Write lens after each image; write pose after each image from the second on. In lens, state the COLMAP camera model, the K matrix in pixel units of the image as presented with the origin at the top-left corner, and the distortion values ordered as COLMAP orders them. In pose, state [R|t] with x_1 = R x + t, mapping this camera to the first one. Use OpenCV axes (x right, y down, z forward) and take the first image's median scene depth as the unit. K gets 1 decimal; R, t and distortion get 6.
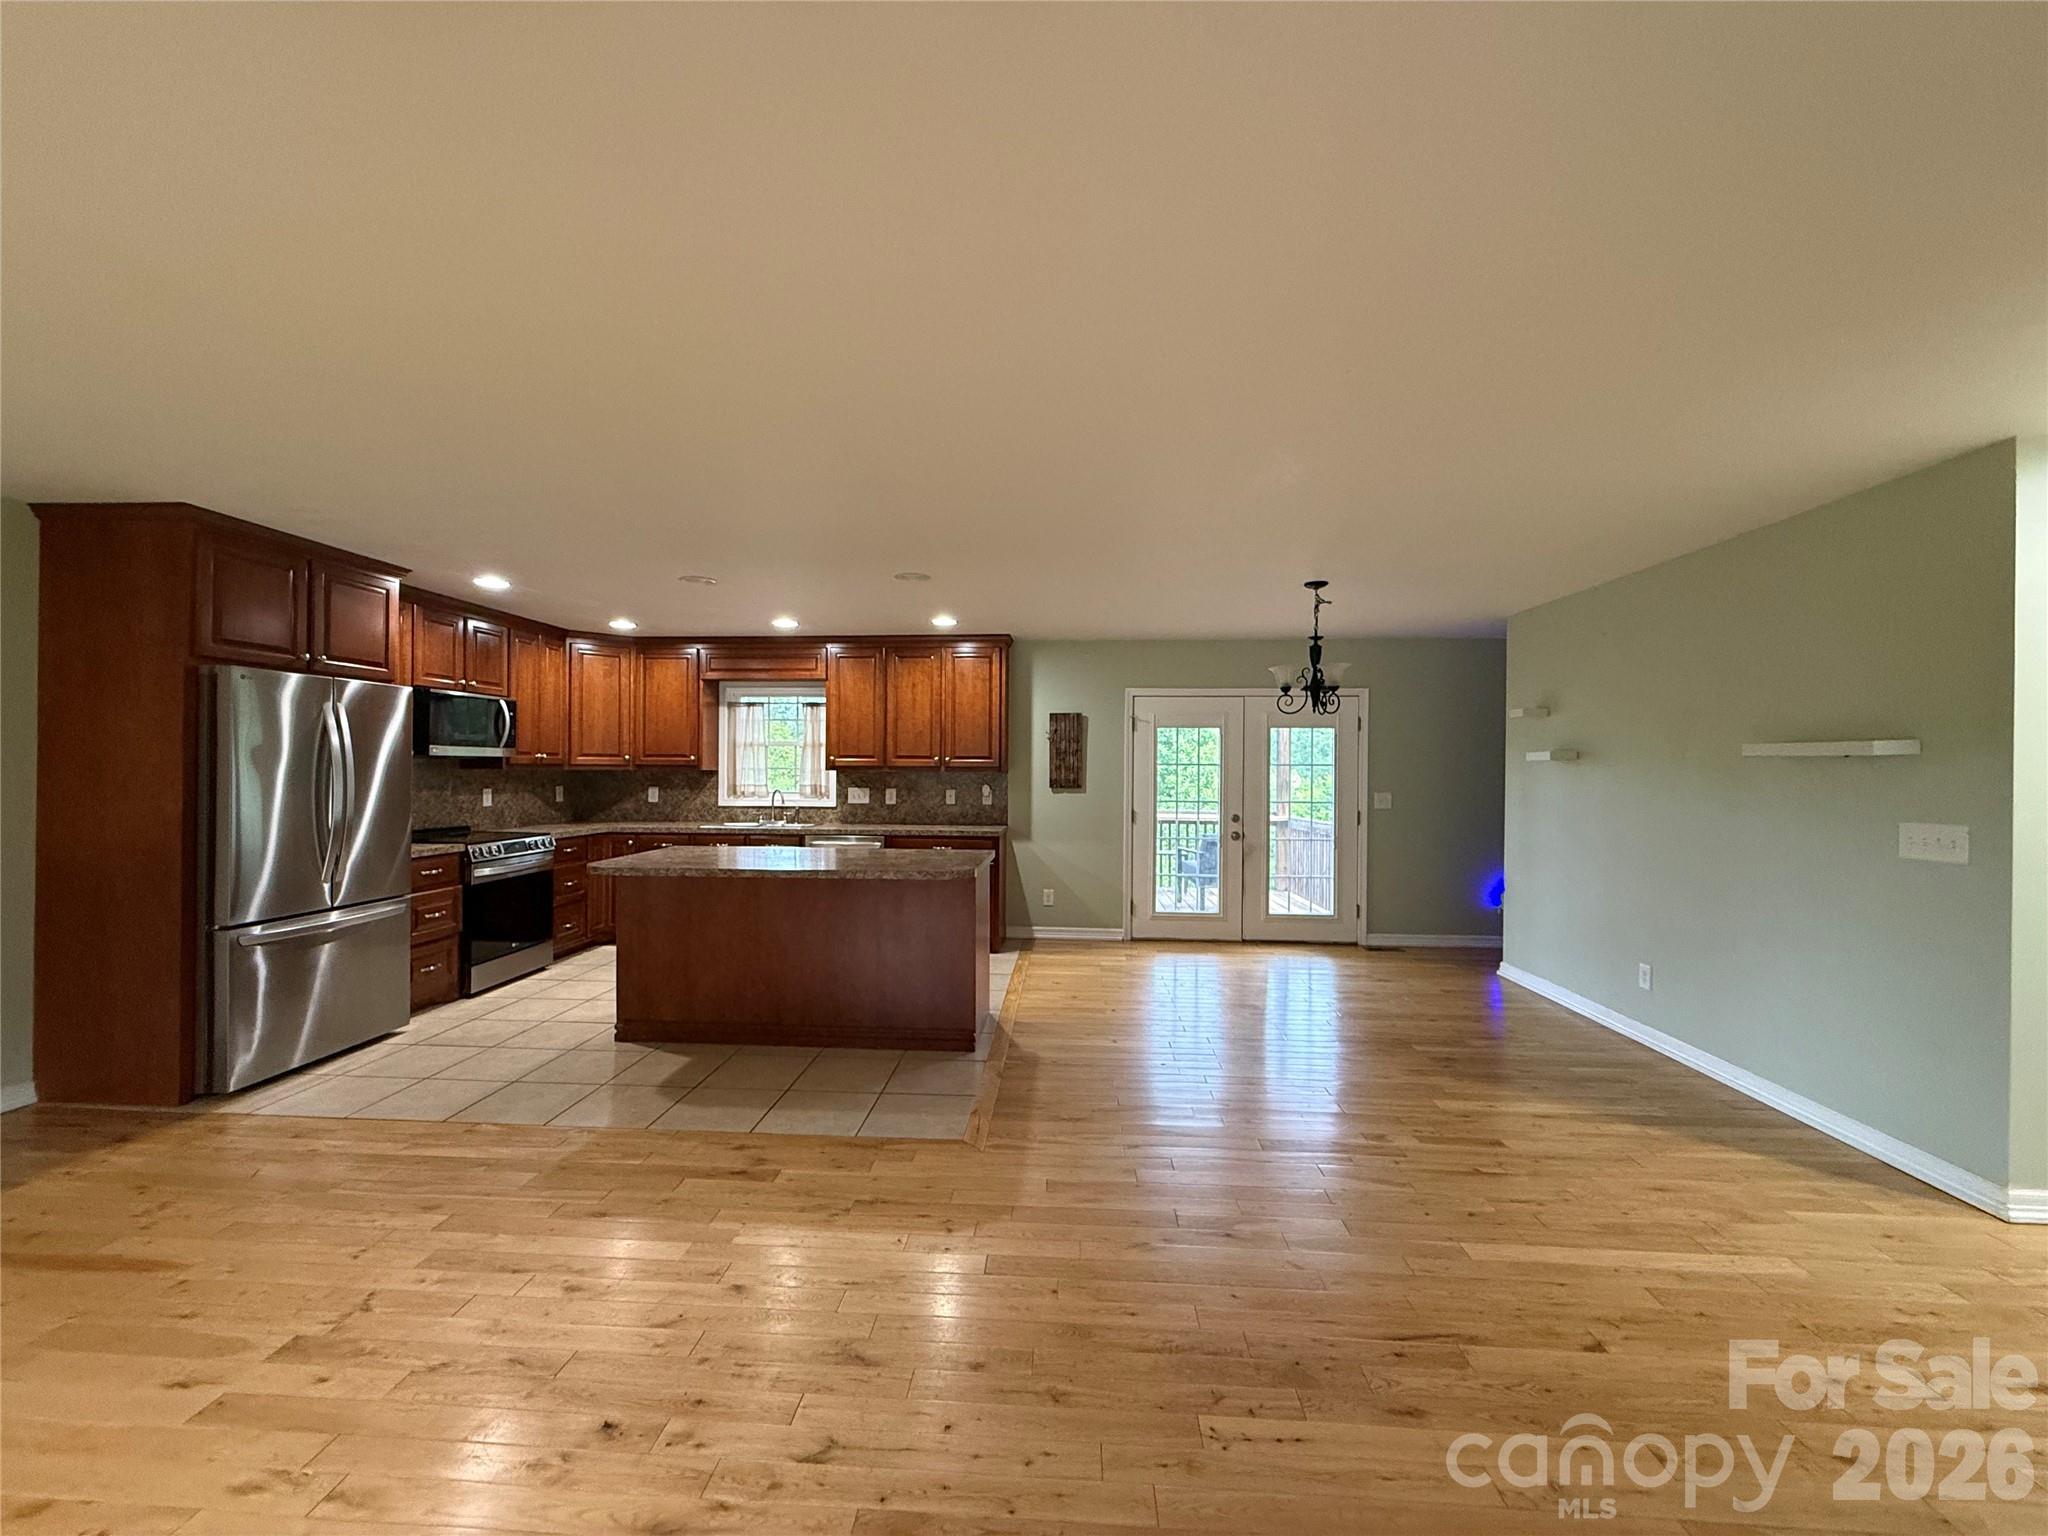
lens RADIAL K [[816.3, 0, 1019.1], [0, 816.3, 769.4], [0, 0, 1]] dist [-0.003023, 0.000444]
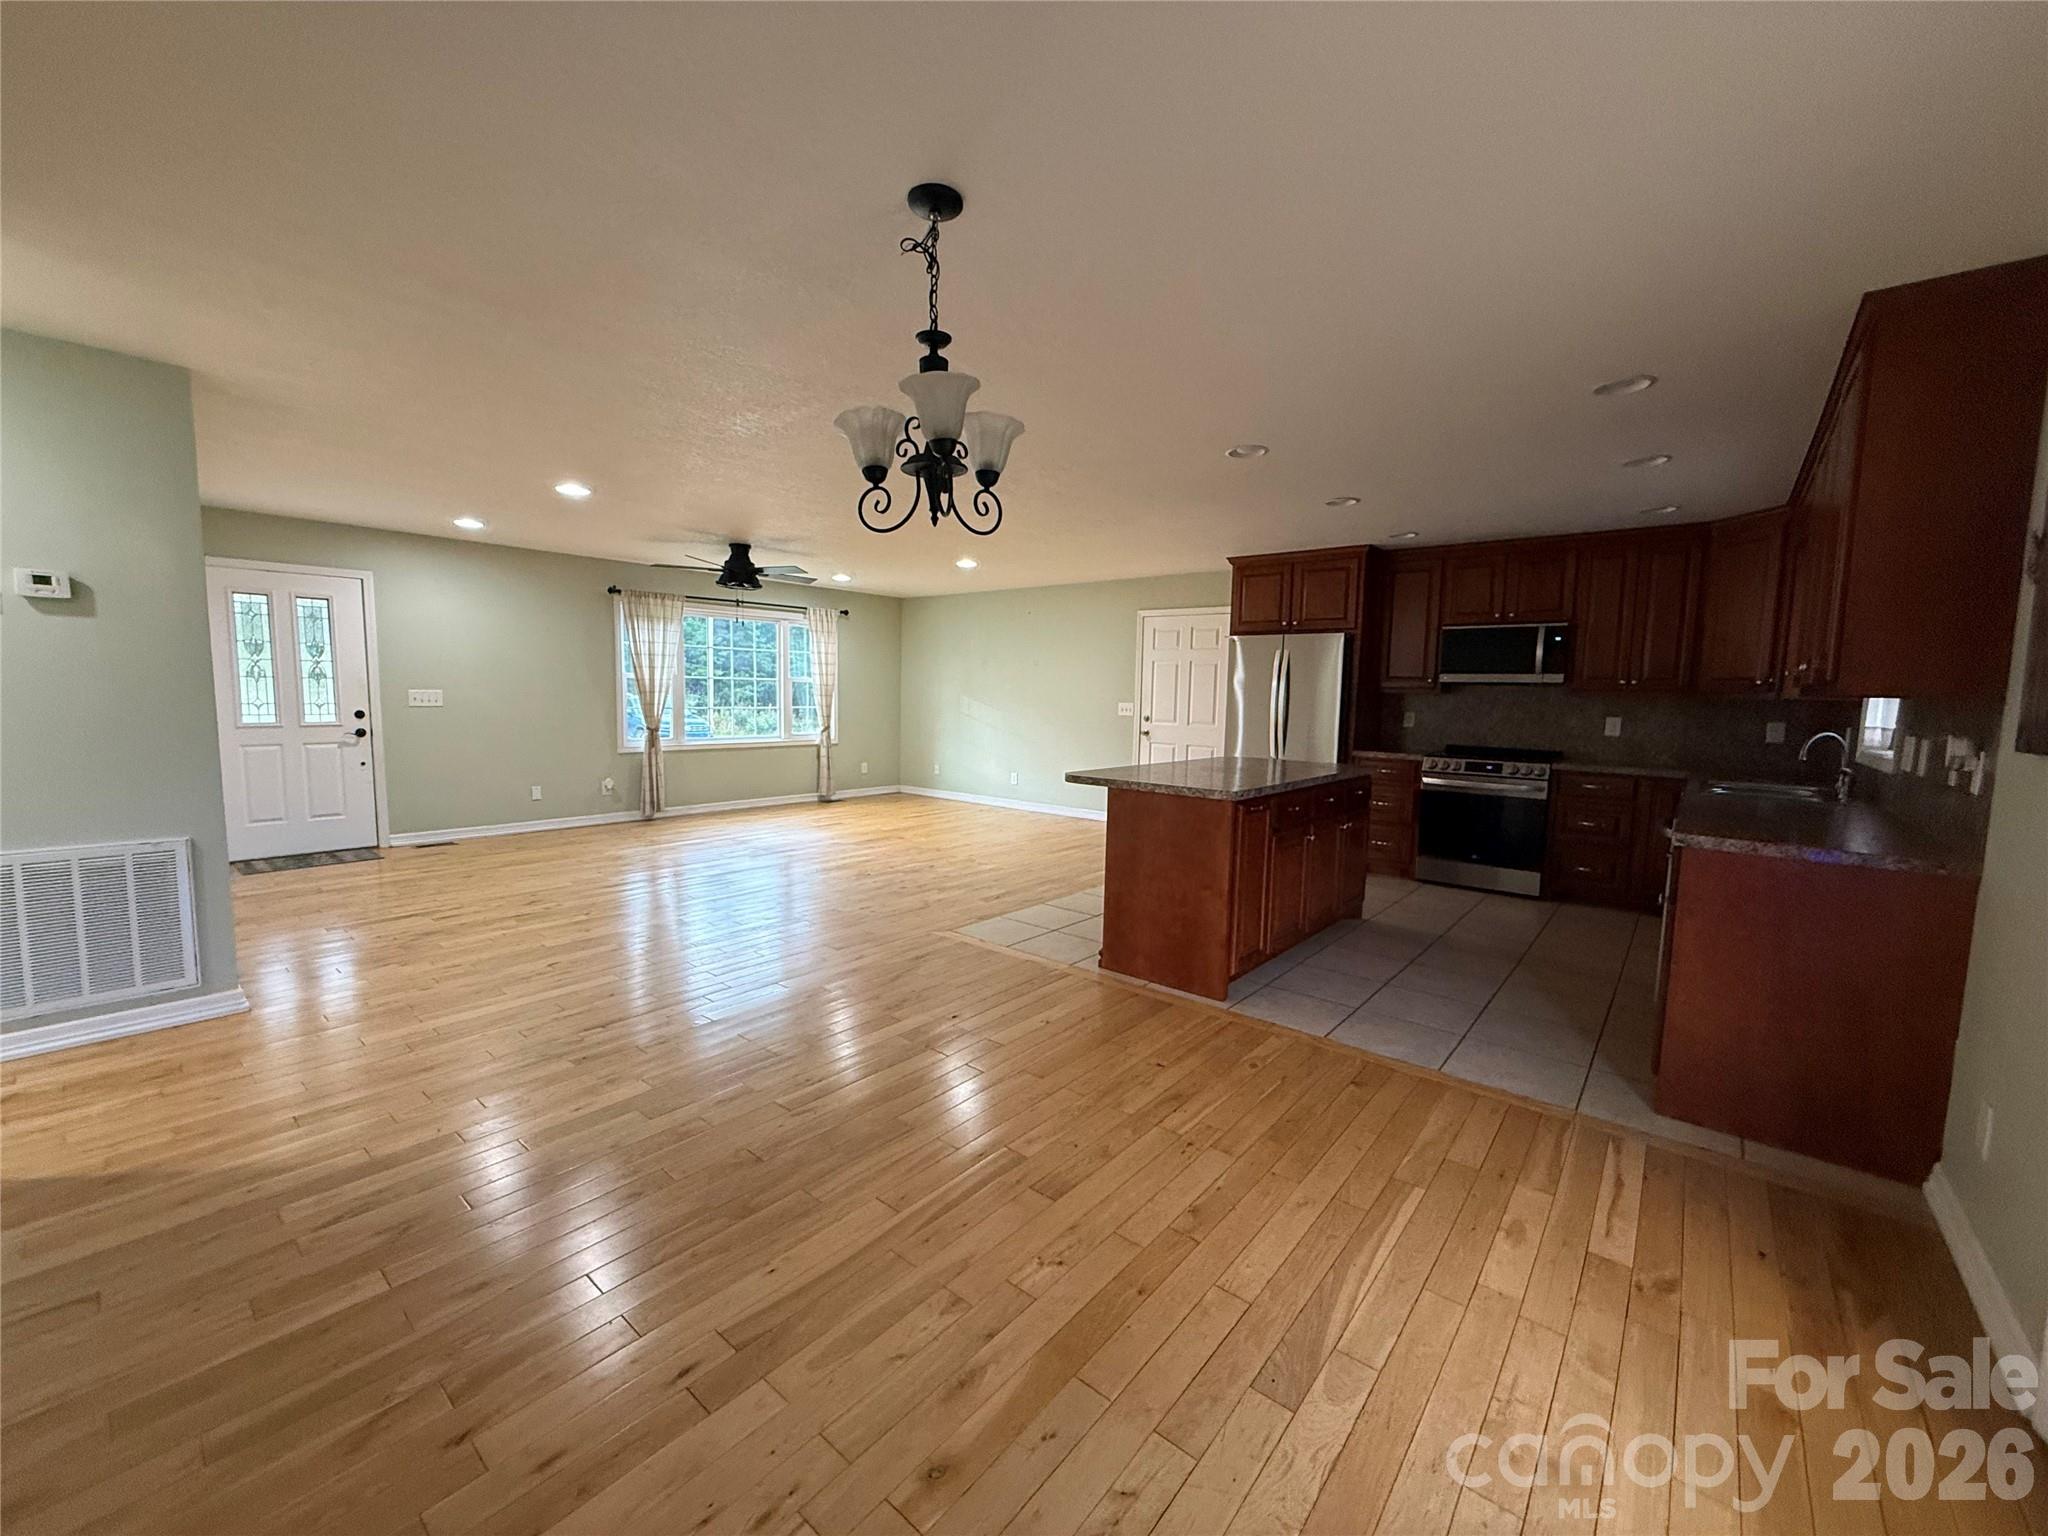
lens RADIAL K [[816.3, 0, 1016.3], [0, 816.3, 770.2], [0, 0, 1]] dist [-0.003023, 0.000444]
pose [[-0.593196, 0.062159, -0.802655, 0.474855], [-0.021375, 0.995447, 0.092886, 0.010806], [0.804774, 0.072256, -0.589167, 0.899108]]
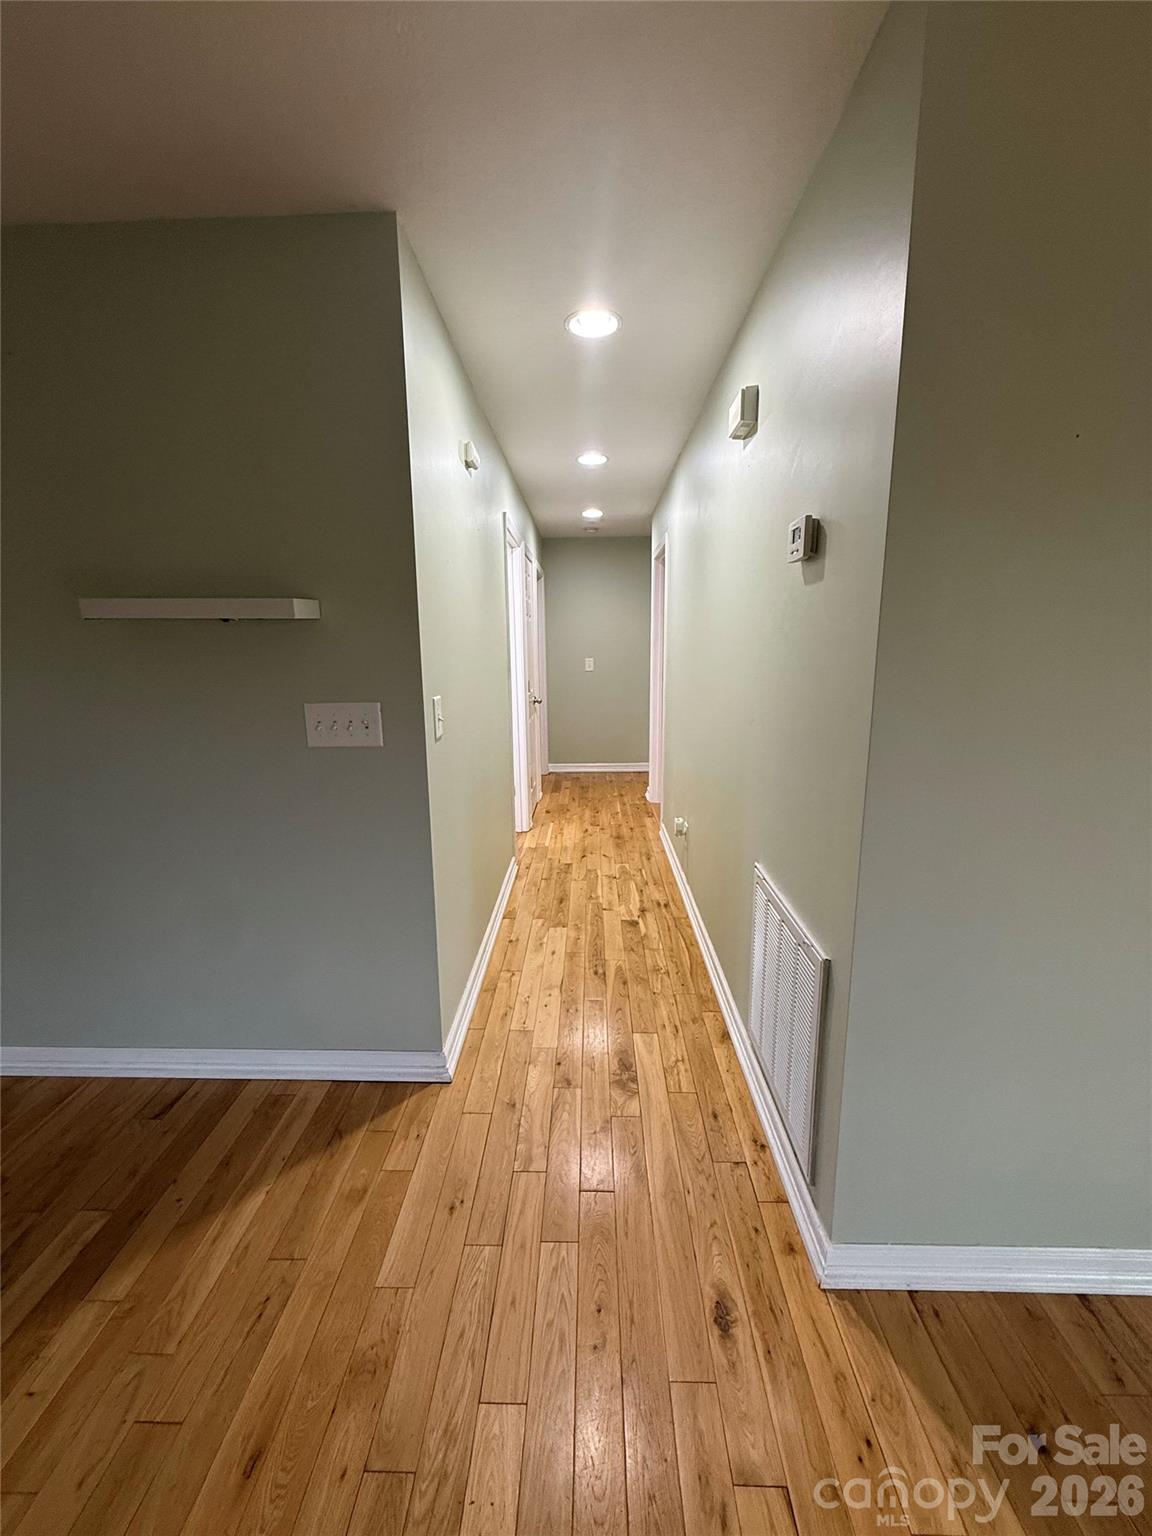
lens RADIAL K [[612.2, 0, 575.6], [0, 612.2, 763.6], [0, 0, 1]] dist [-0.003023, 0.000444]
pose [[-0.040515, -0.207833, 0.977325, 0.202383], [0.010197, 0.977991, 0.208397, -0.000292], [-0.999127, 0.018409, -0.037504, 0.329481]]
